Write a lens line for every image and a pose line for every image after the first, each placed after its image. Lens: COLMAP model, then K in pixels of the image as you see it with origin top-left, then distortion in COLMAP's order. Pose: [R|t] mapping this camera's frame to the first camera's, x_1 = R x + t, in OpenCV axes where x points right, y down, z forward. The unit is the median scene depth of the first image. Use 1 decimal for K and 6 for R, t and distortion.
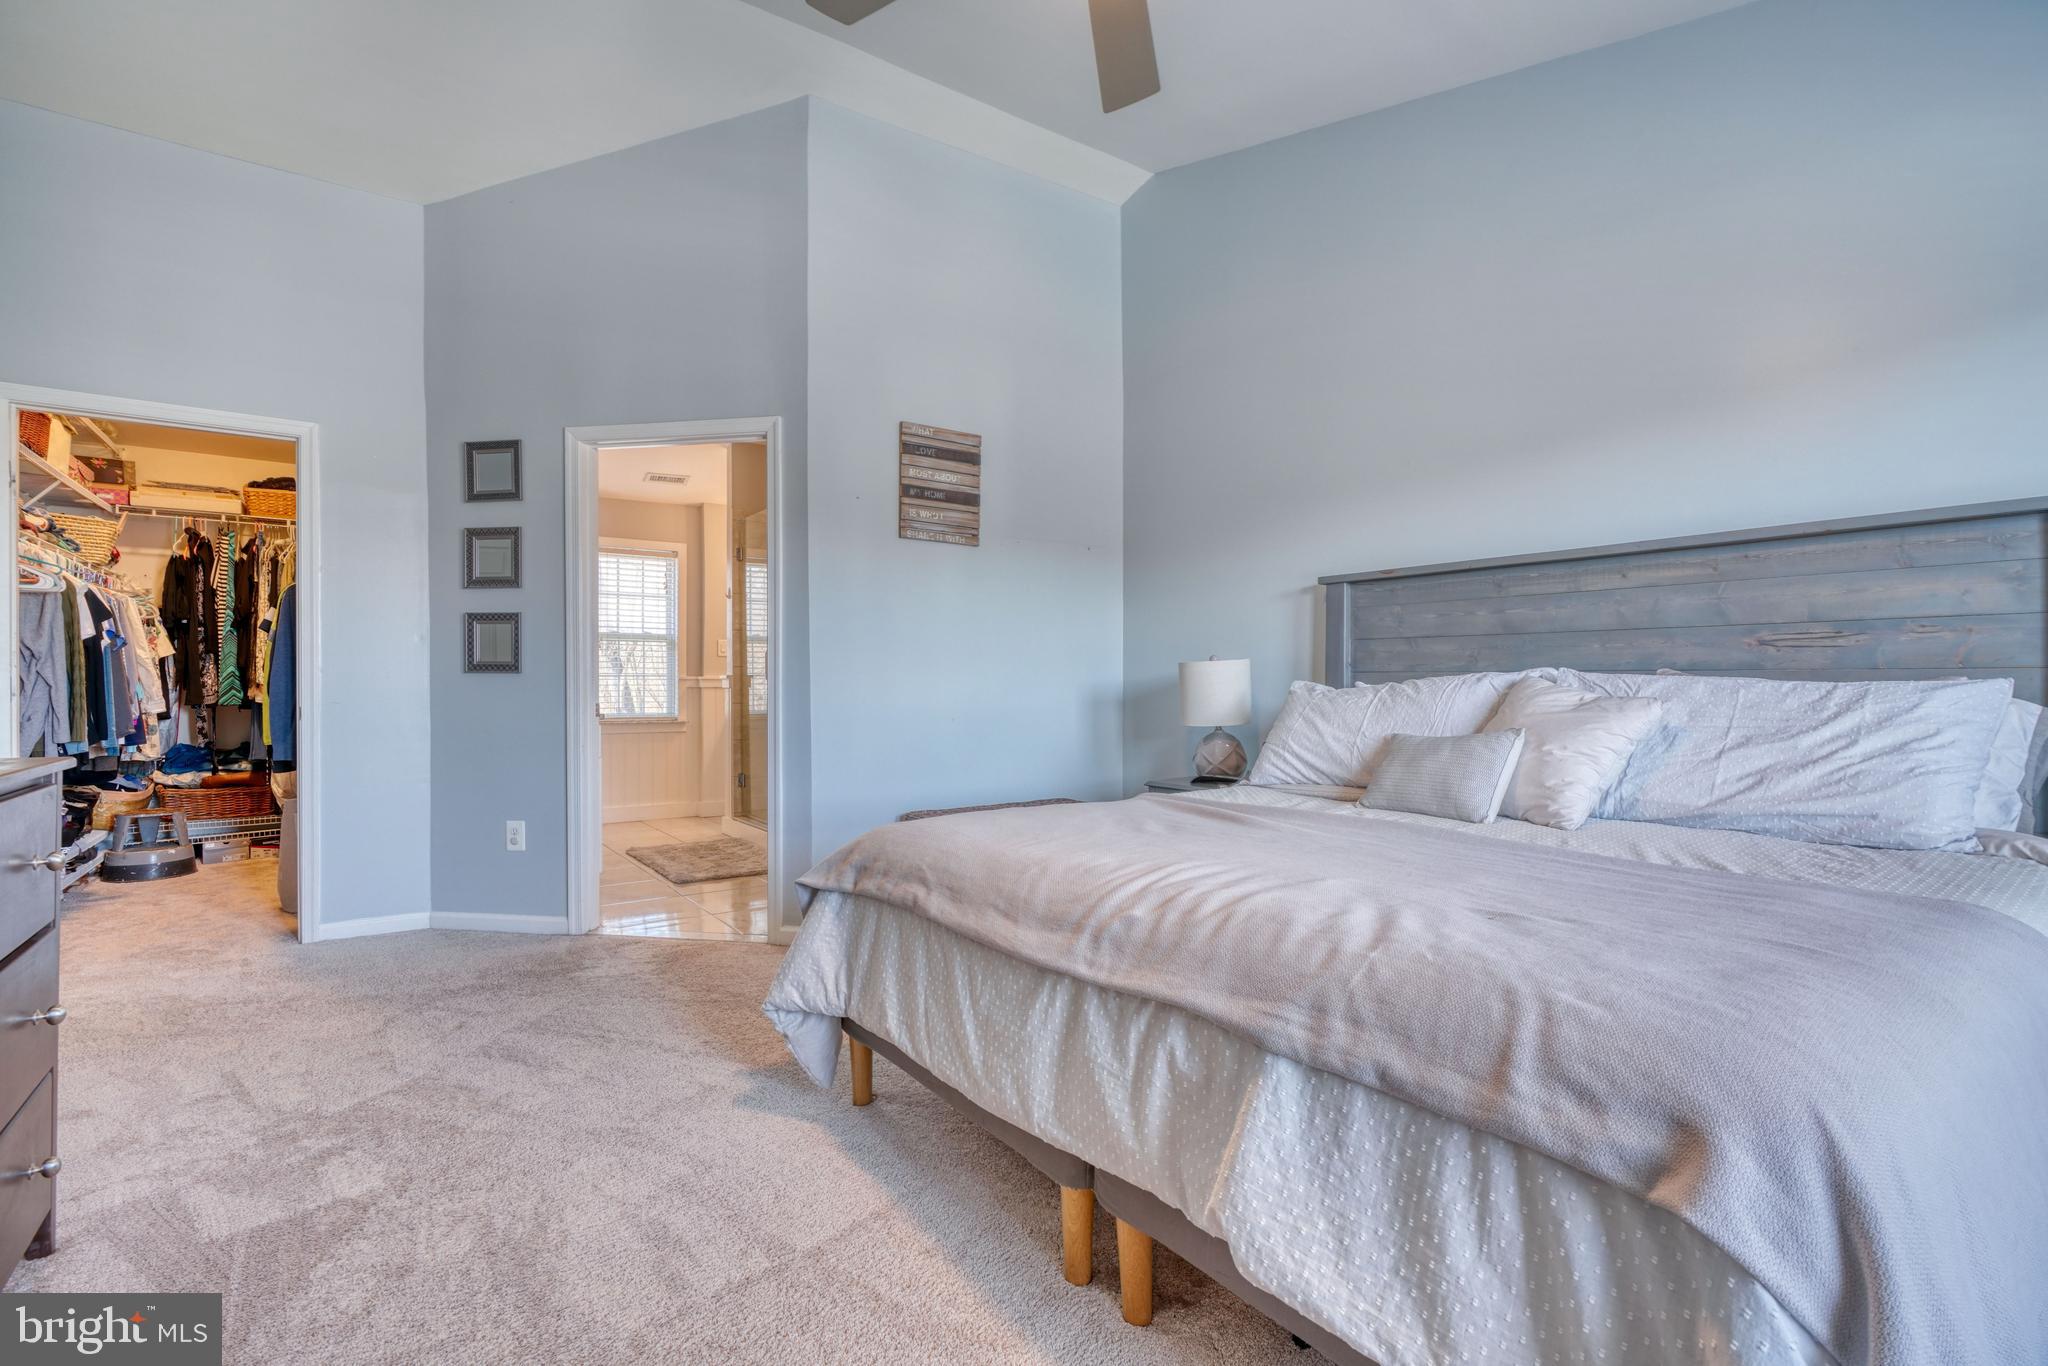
lens RADIAL K [[924.6, 0, 1009.9], [0, 924.6, 710.4], [0, 0, 1]] dist [-0.004379, 0.001108]
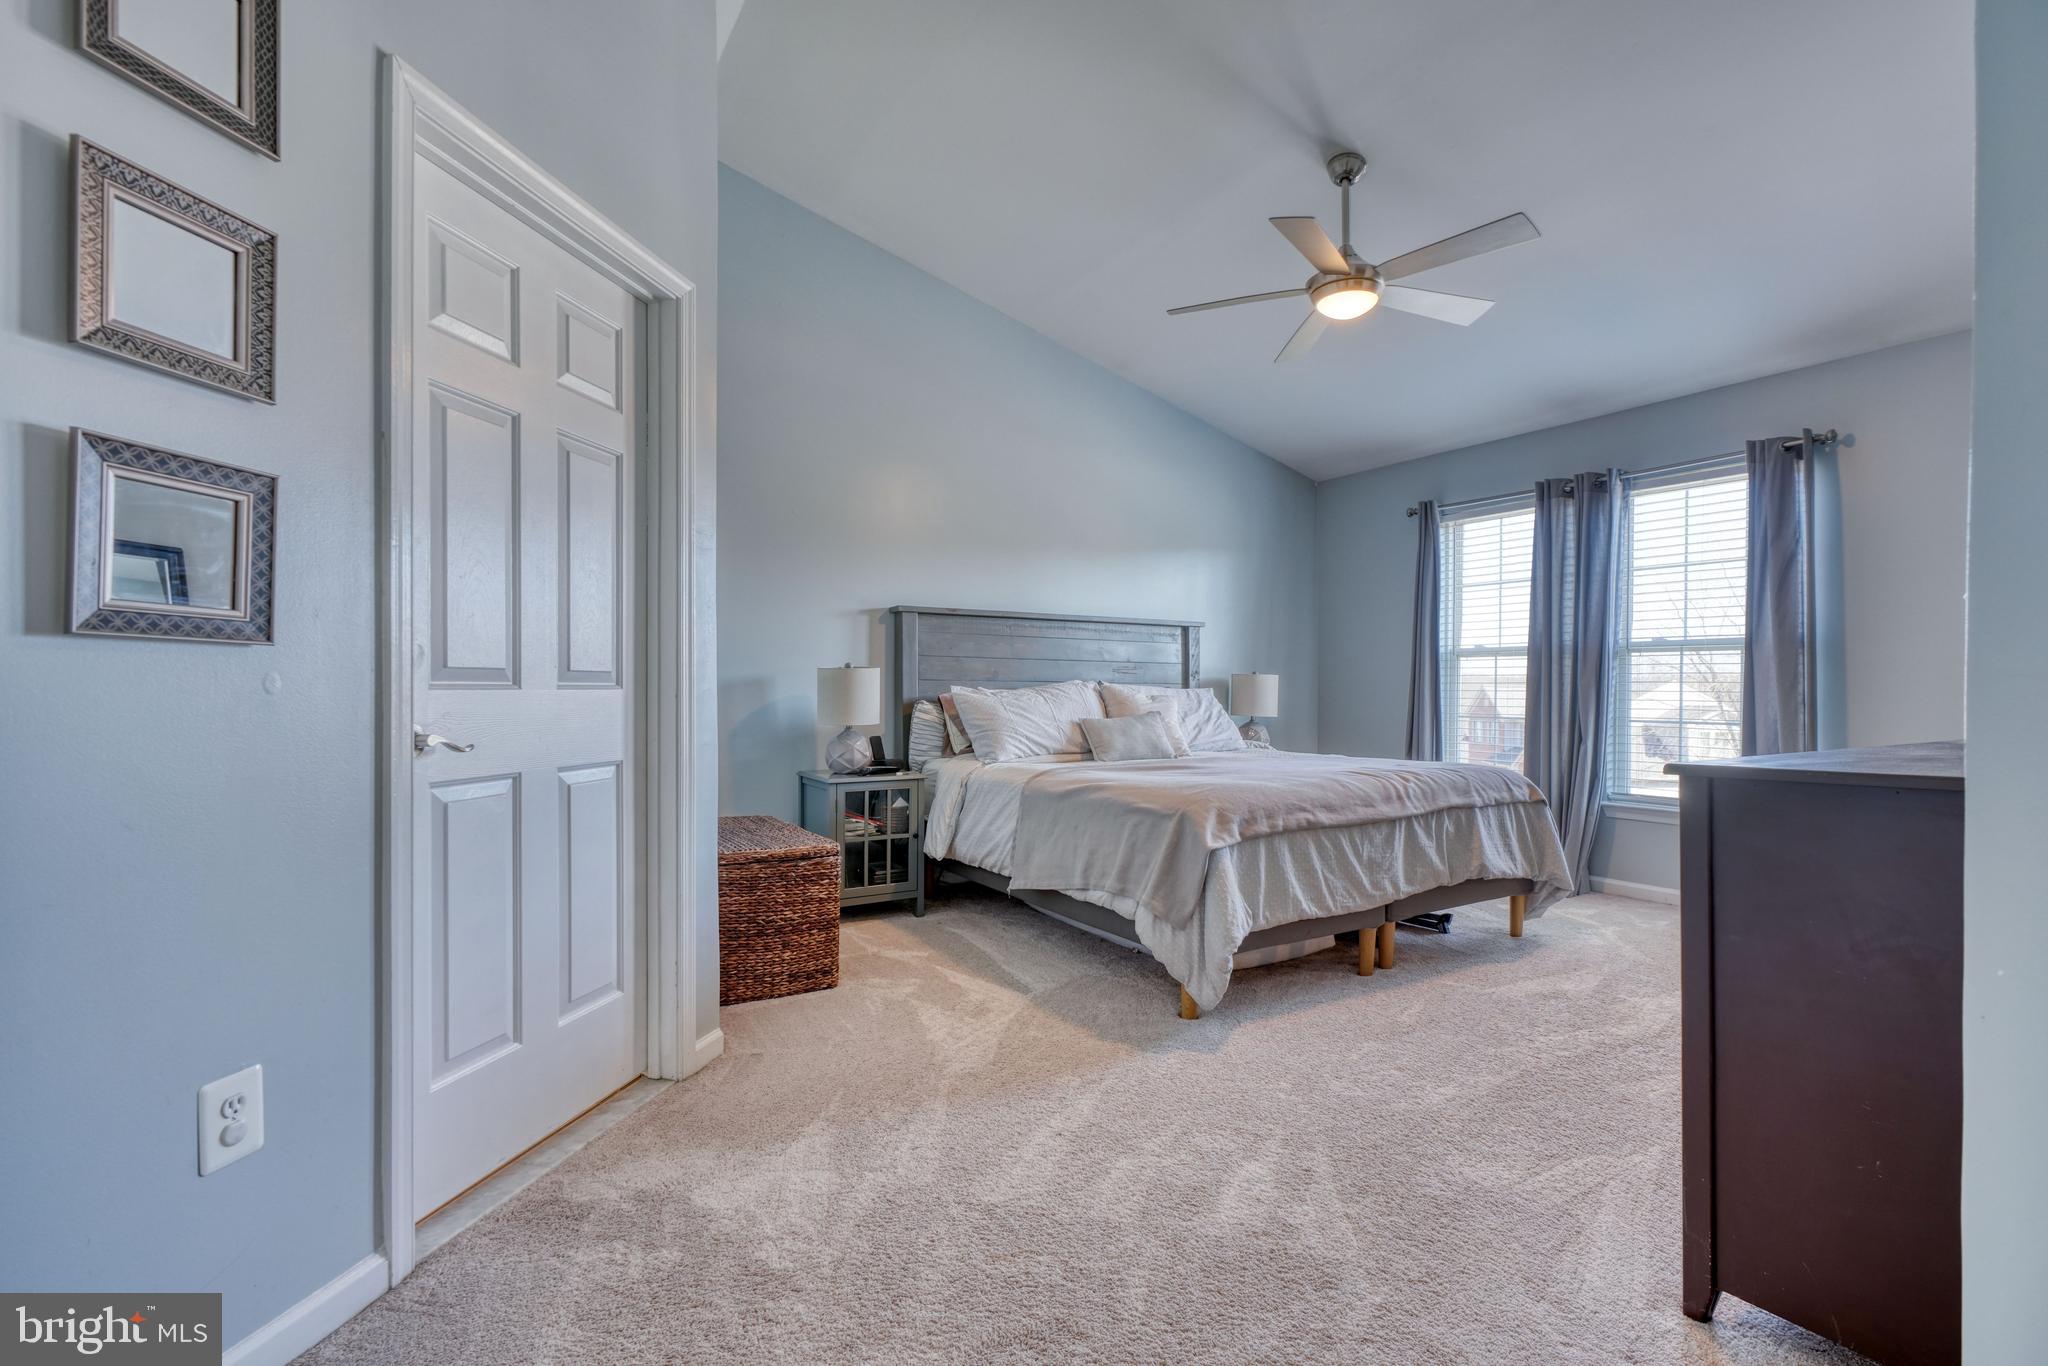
lens RADIAL K [[913.9, 0, 1010.0], [0, 913.9, 687.2], [0, 0, 1]] dist [-0.011025, -0.000121]
pose [[0.051682, 0.004267, 0.998654, -1.037119], [0.011964, 0.999916, -0.004892, -0.021097], [-0.998592, 0.012201, 0.051627, 0.843956]]
